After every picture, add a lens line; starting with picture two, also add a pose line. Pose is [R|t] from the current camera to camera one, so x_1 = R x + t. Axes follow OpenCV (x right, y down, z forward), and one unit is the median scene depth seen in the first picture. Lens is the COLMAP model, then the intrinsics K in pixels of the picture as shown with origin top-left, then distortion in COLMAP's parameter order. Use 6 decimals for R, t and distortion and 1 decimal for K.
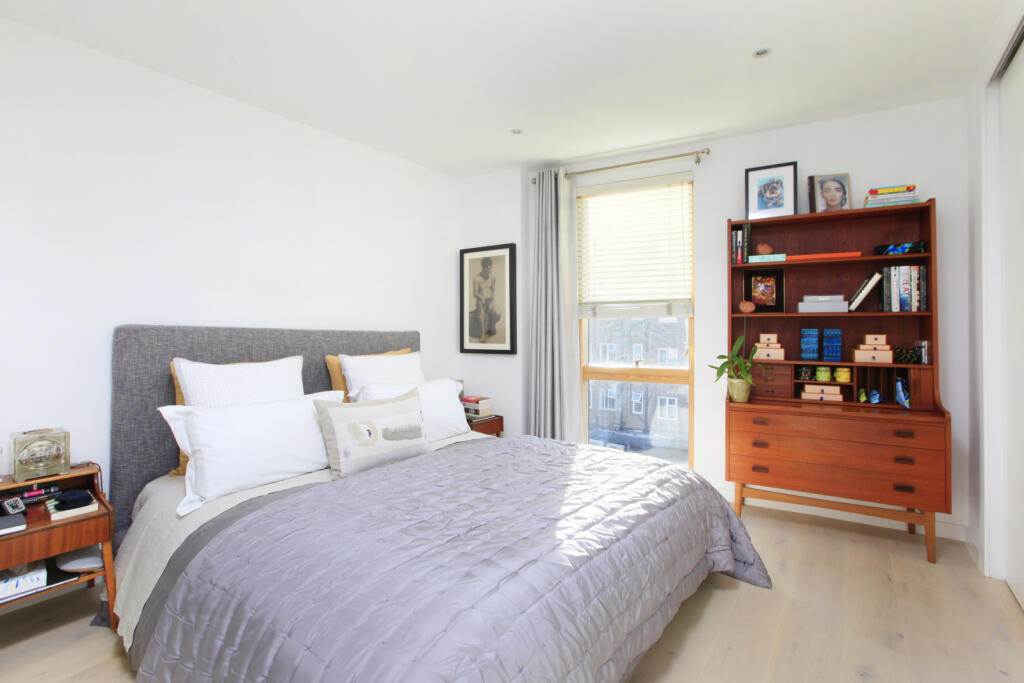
lens RADIAL K [[465.8, 0, 512.0], [0, 465.8, 334.4], [0, 0, 1]] dist [0.000699, 0.000713]
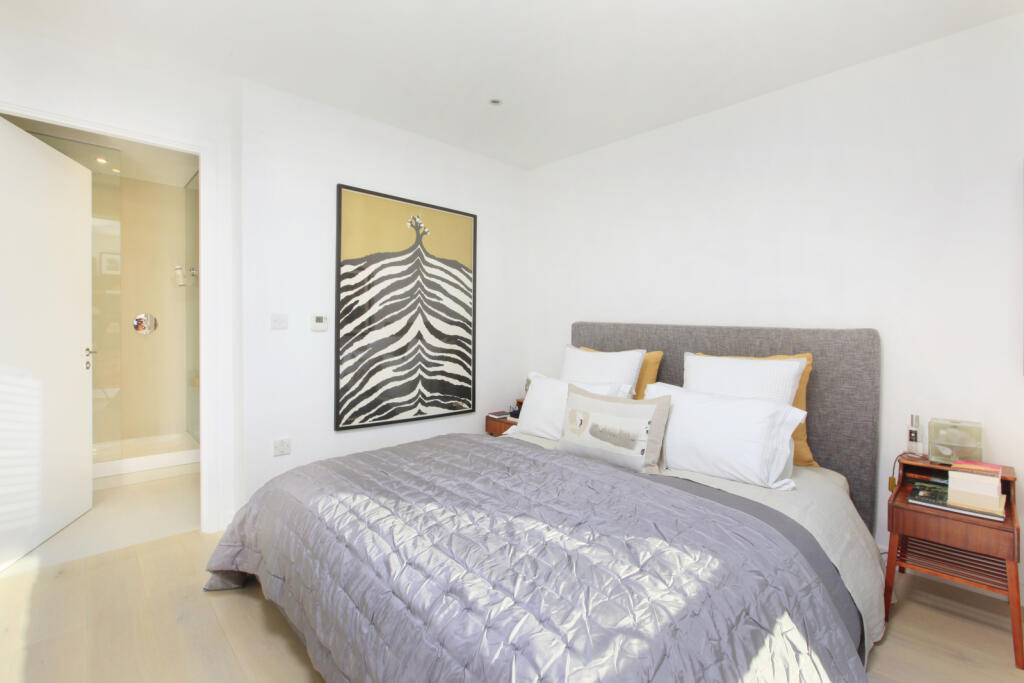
lens RADIAL K [[465.8, 0, 512.0], [0, 465.8, 334.4], [0, 0, 1]] dist [0.000699, 0.000713]
pose [[-0.150645, 0.014683, -0.988479, 0.677909], [-0.017803, 0.999687, 0.017563, -0.002258], [0.988428, 0.020243, -0.150336, 0.902125]]
